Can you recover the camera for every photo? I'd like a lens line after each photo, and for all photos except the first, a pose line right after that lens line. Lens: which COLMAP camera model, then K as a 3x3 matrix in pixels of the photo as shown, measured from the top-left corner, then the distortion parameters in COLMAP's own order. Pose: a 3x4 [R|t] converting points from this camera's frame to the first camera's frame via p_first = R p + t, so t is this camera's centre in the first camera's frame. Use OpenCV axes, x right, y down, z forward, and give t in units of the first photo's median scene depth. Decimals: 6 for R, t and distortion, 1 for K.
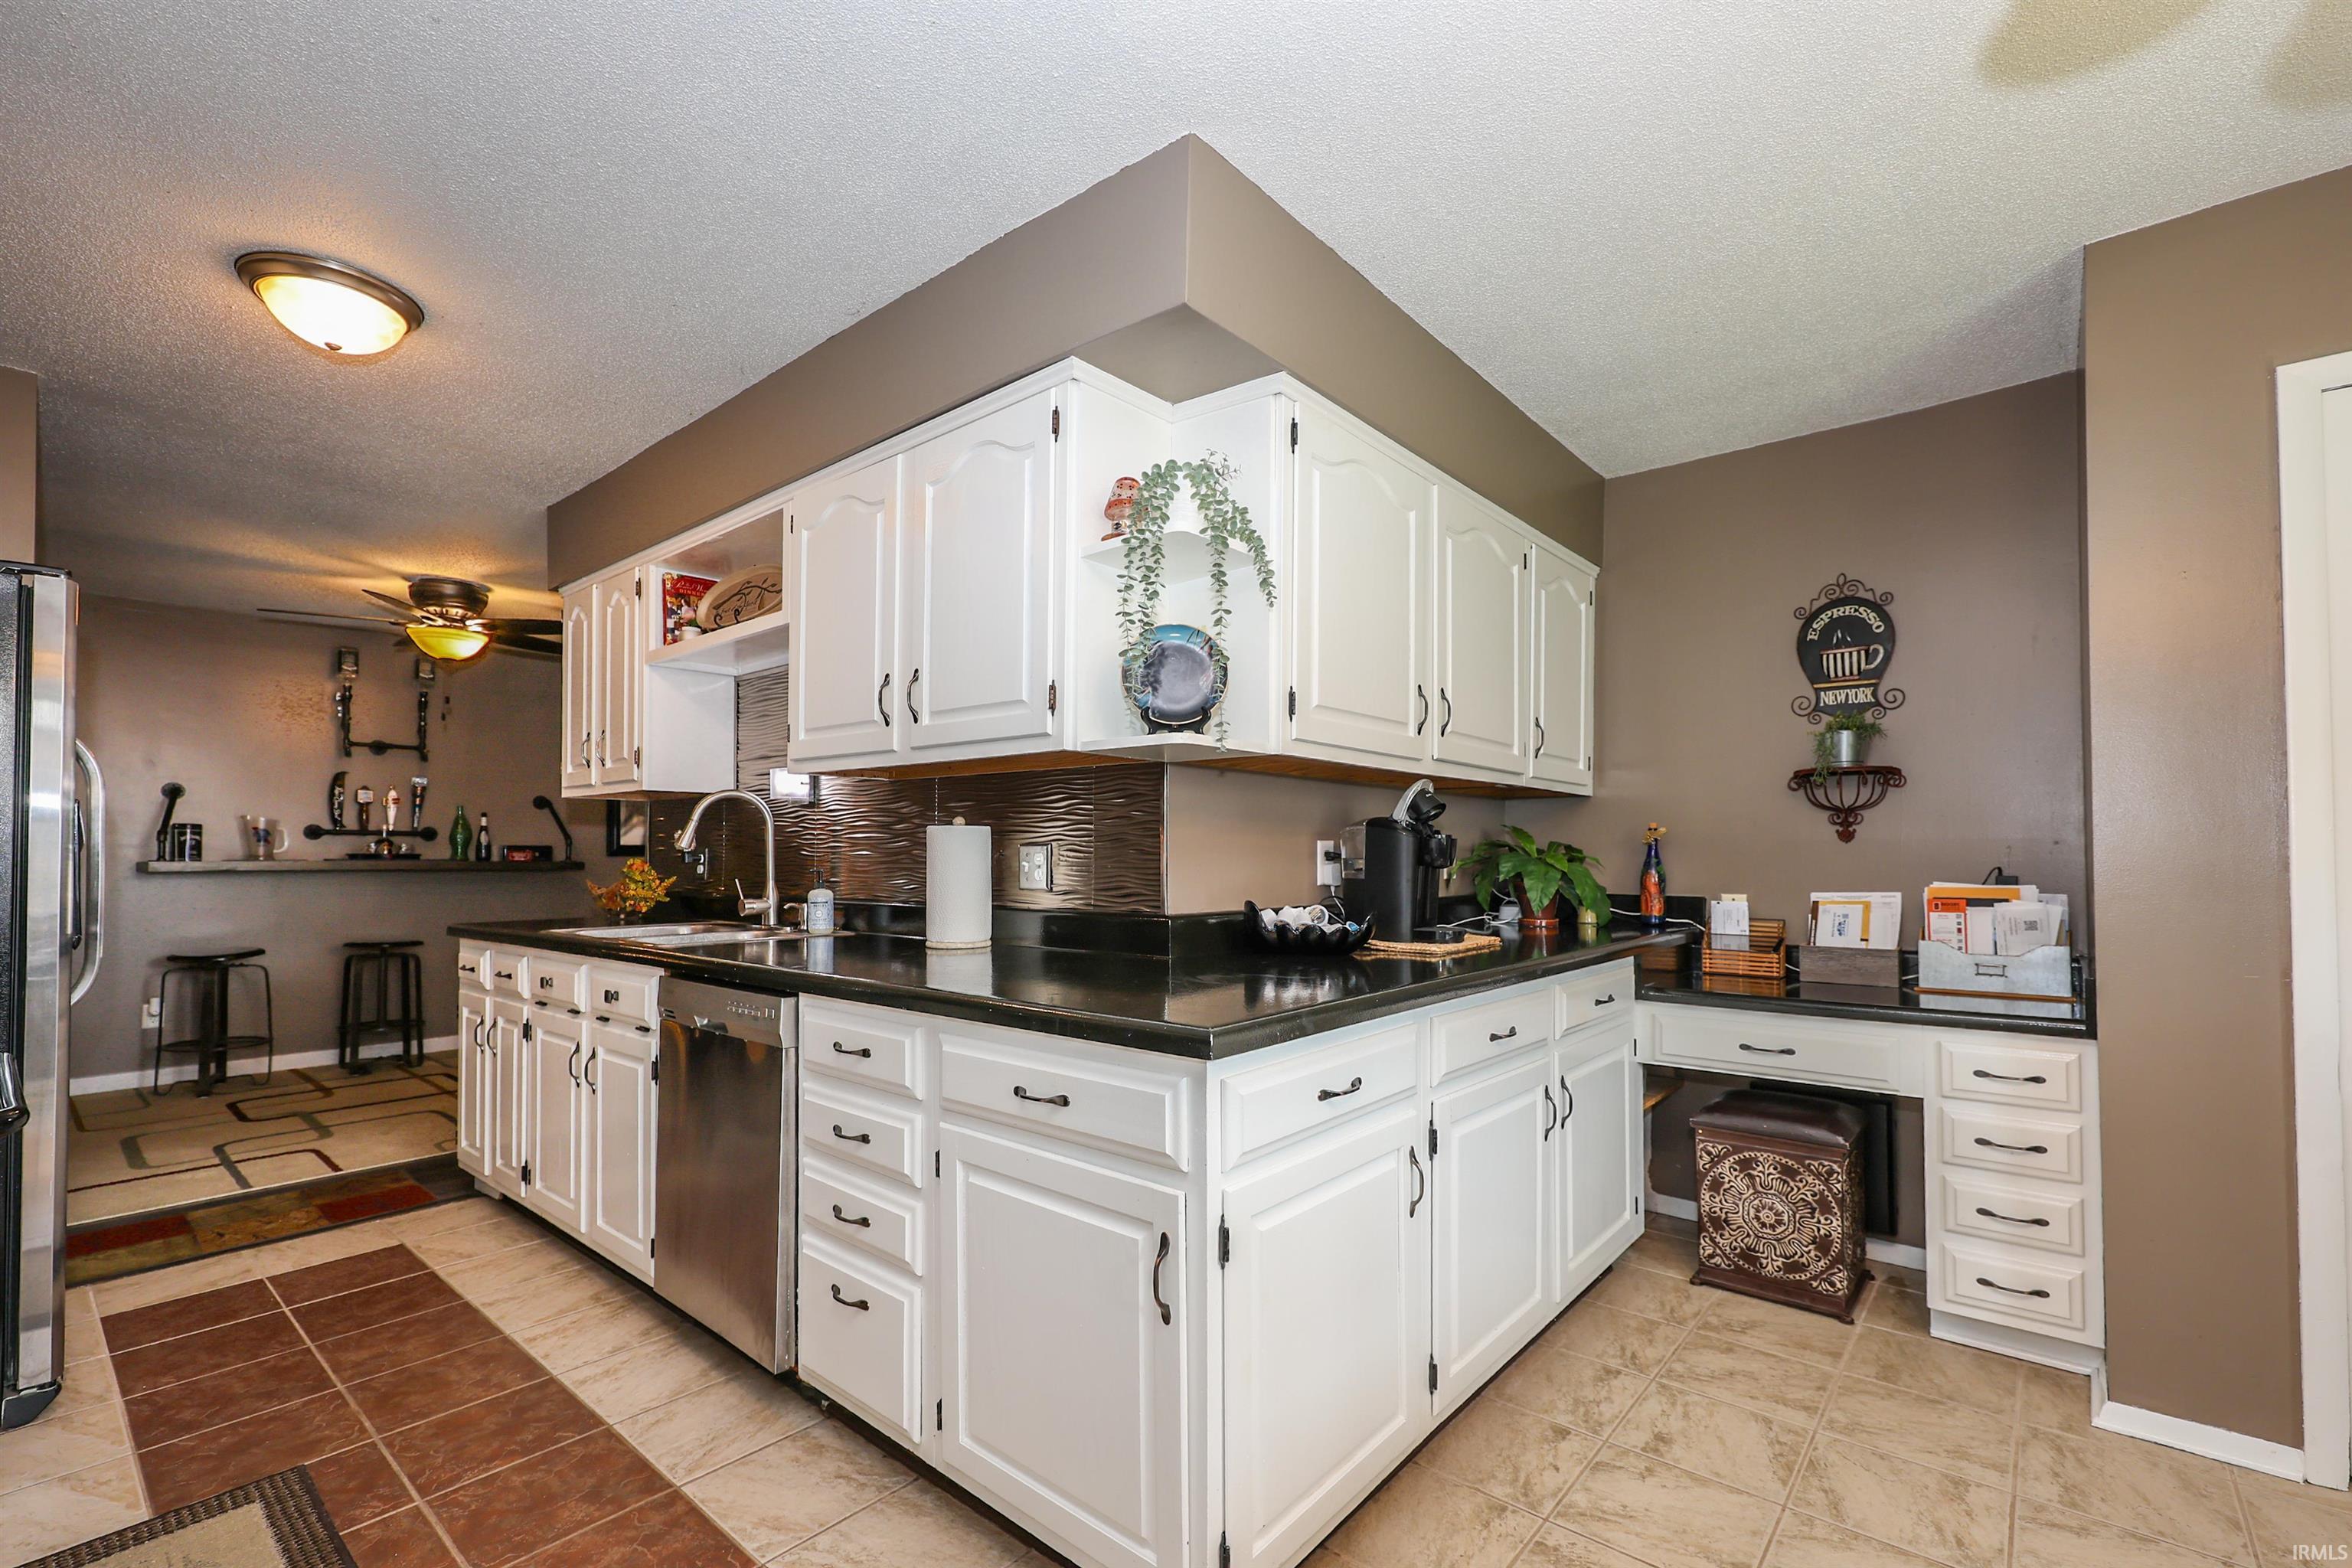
lens RADIAL K [[1009.7, 0, 1207.4], [0, 1009.7, 831.0], [0, 0, 1]] dist [0.000937, -0.000003]
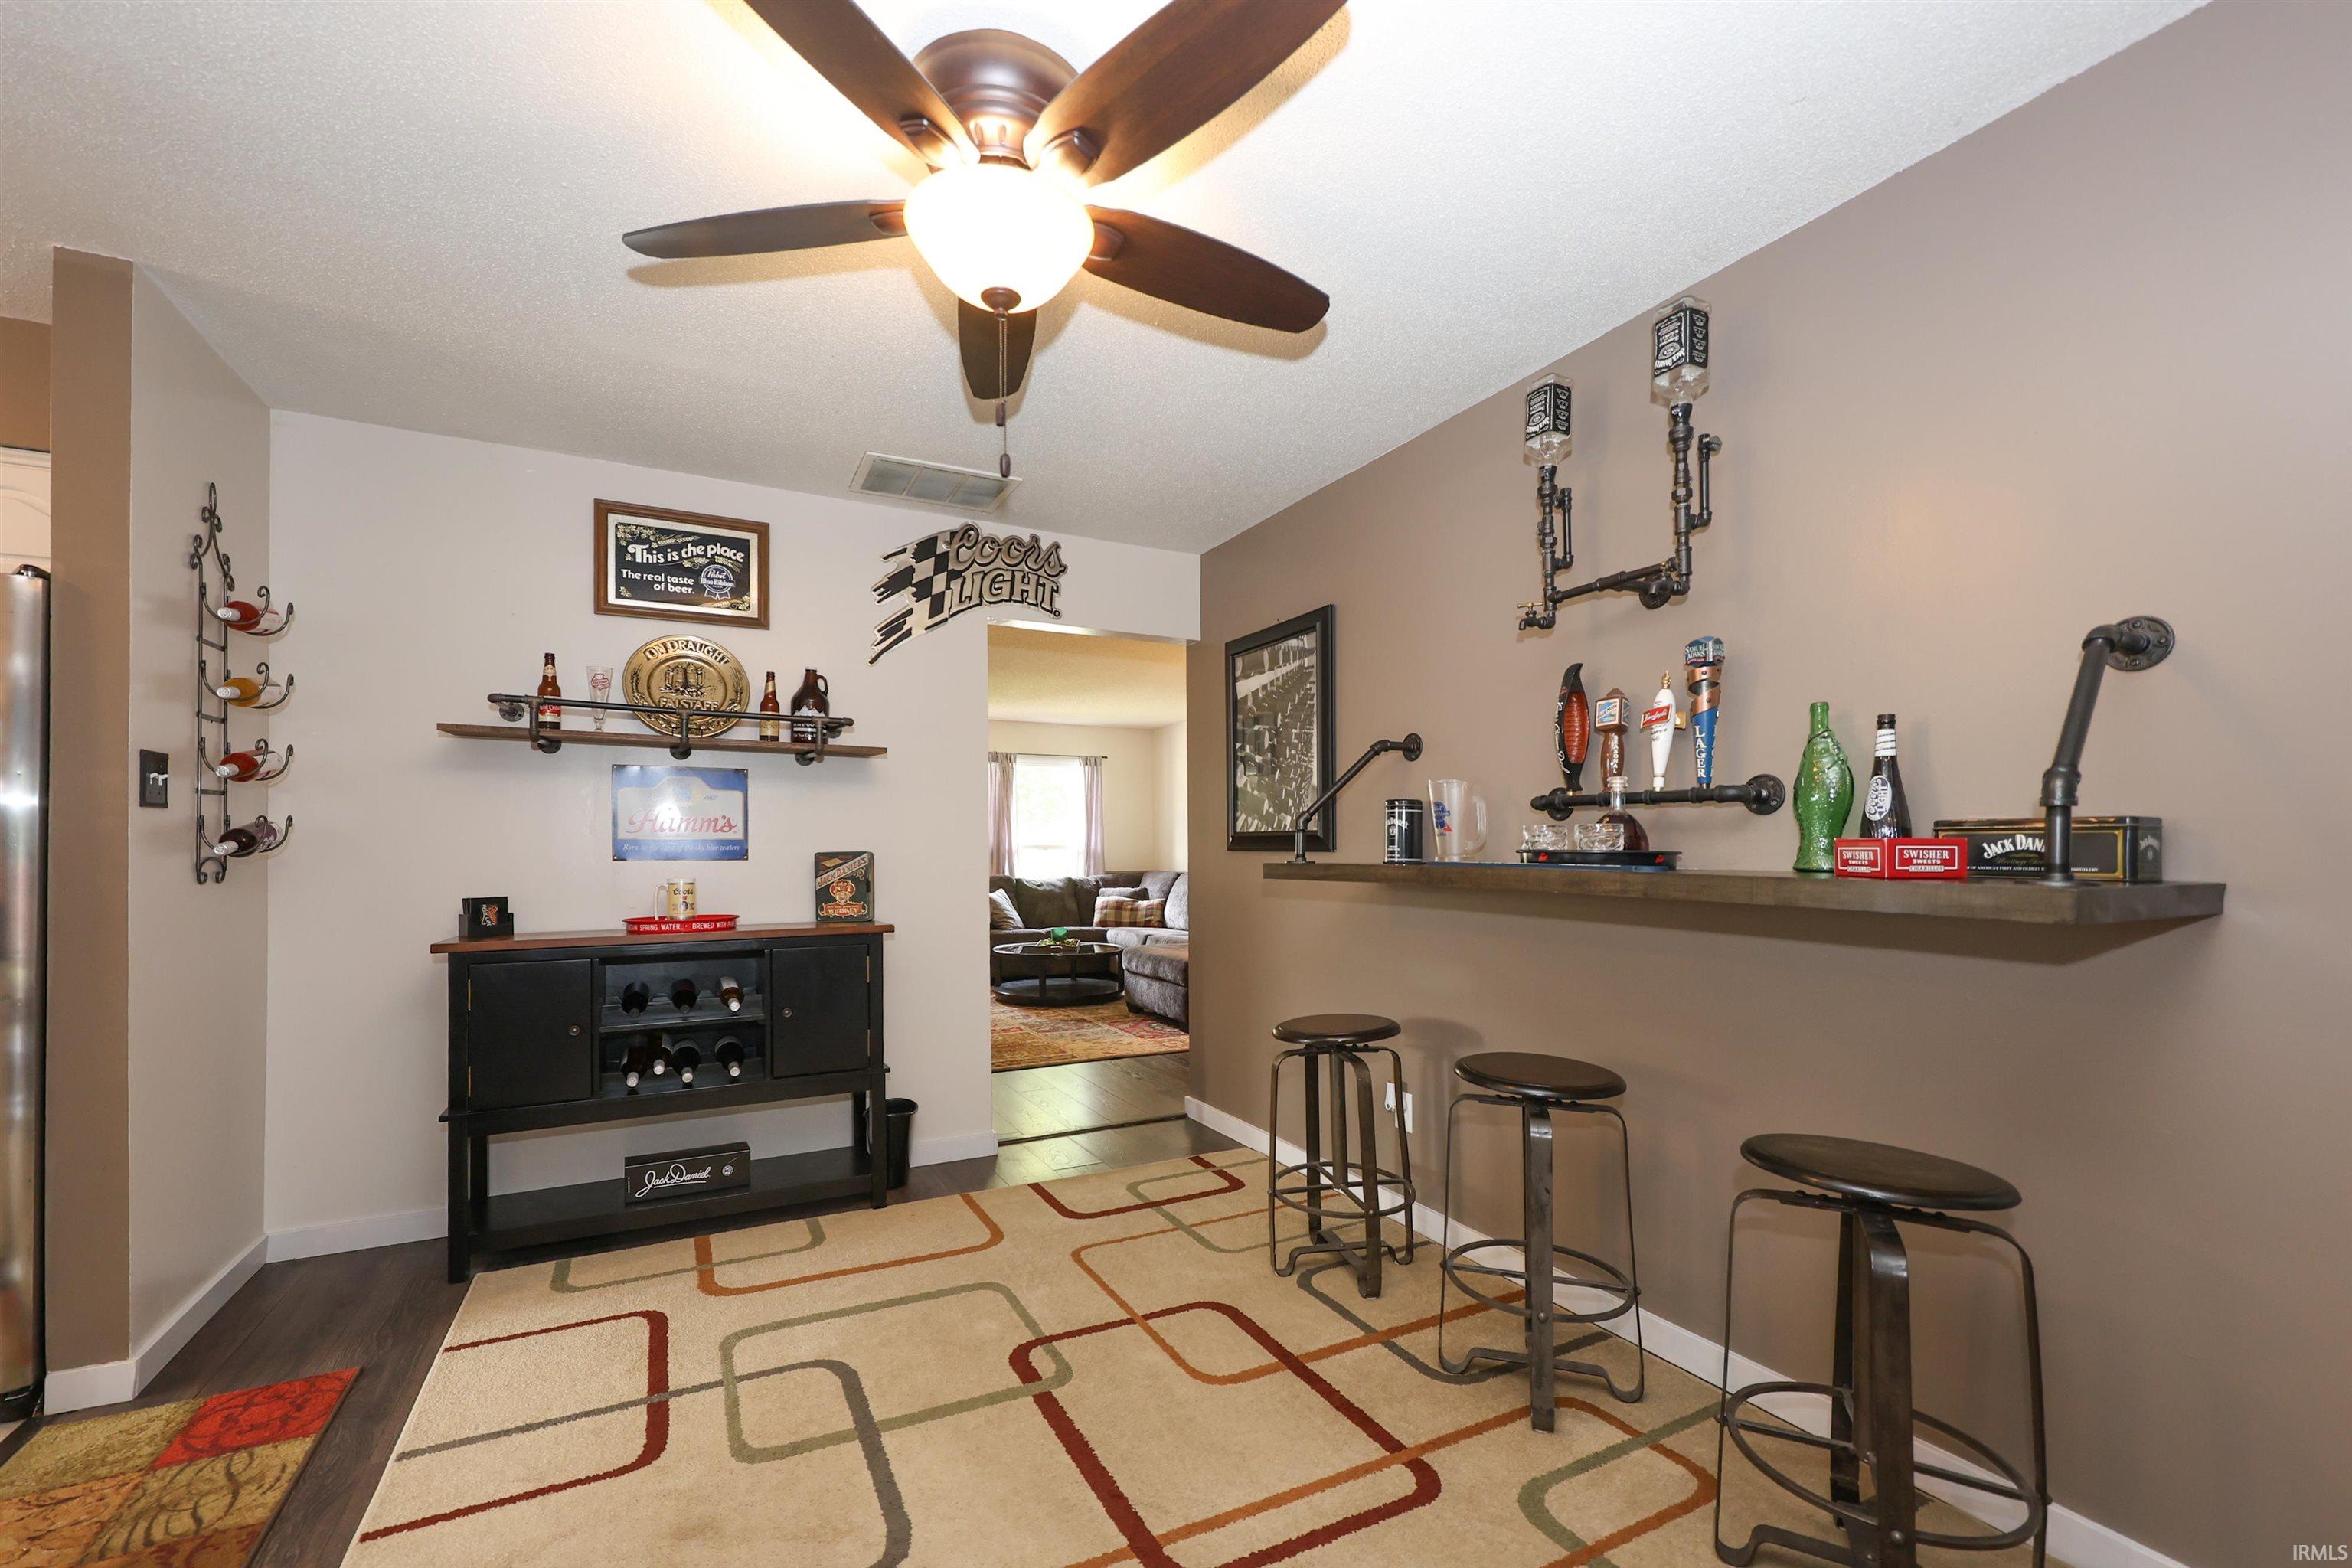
lens RADIAL K [[955.6, 0, 1164.3], [0, 955.6, 842.0], [0, 0, 1]] dist [-0.000103, -0.000044]
pose [[-0.391456, -0.010326, -0.920139, -1.230413], [0.018649, 0.999643, -0.019152, 0.073580], [0.920008, -0.024657, -0.391123, 3.098186]]
